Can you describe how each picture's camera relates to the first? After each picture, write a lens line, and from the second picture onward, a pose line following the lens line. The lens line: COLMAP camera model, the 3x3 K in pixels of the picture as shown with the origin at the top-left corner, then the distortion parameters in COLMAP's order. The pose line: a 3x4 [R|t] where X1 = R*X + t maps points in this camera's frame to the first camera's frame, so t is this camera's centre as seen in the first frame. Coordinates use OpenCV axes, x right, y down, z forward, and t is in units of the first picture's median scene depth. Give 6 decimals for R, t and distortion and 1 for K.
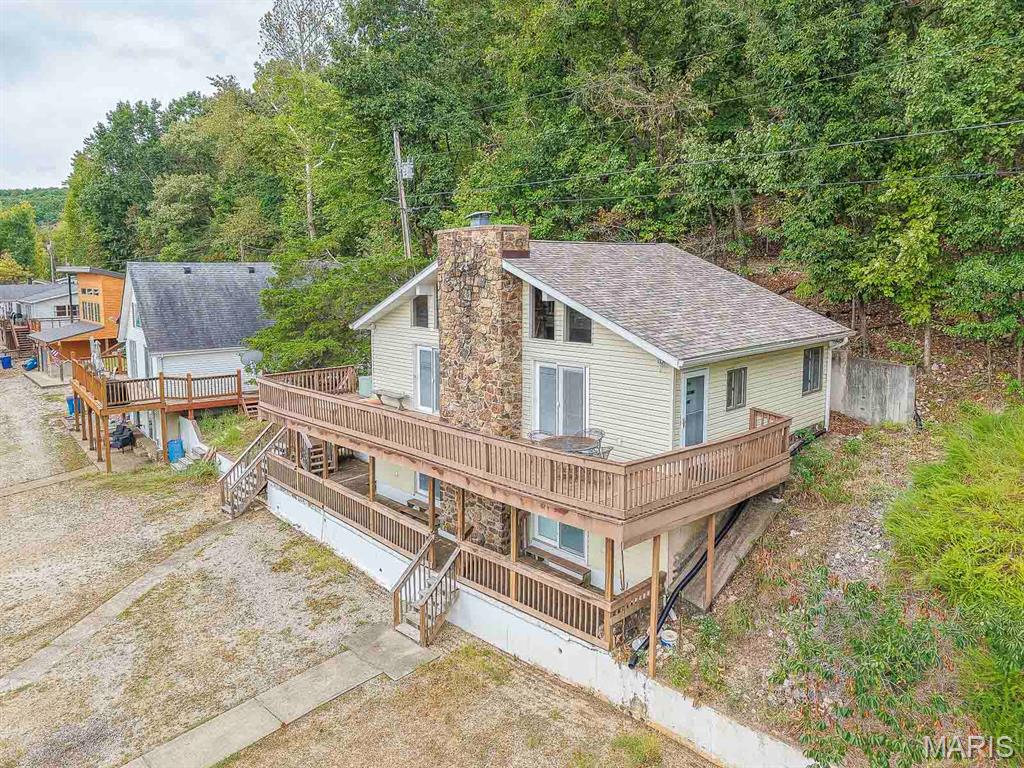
lens RADIAL K [[699.7, 0, 537.9], [0, 699.7, 324.7], [0, 0, 1]] dist [-0.001595, -0.004237]
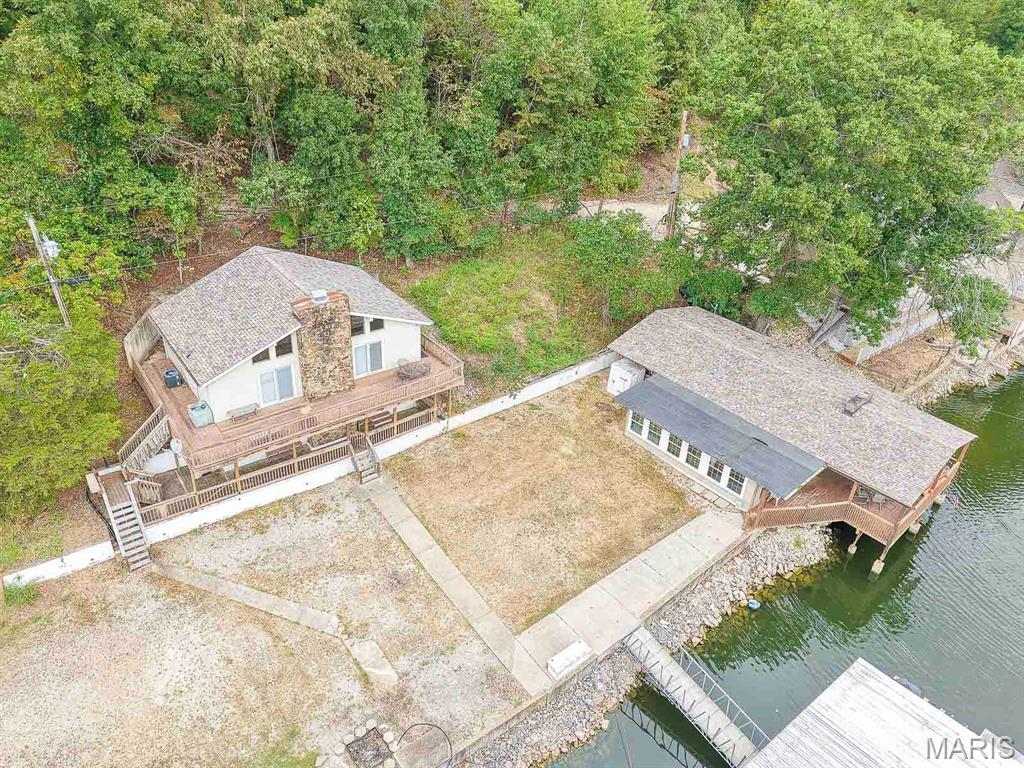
lens RADIAL K [[700.7, 0, 476.2], [0, 700.7, 372.4], [0, 0, 1]] dist [0.039318, -0.042166]
pose [[0.170297, -0.518977, 0.837653, -1.739461], [0.034824, 0.852709, 0.521225, -0.964392], [-0.984777, -0.059592, 0.163286, 0.289282]]
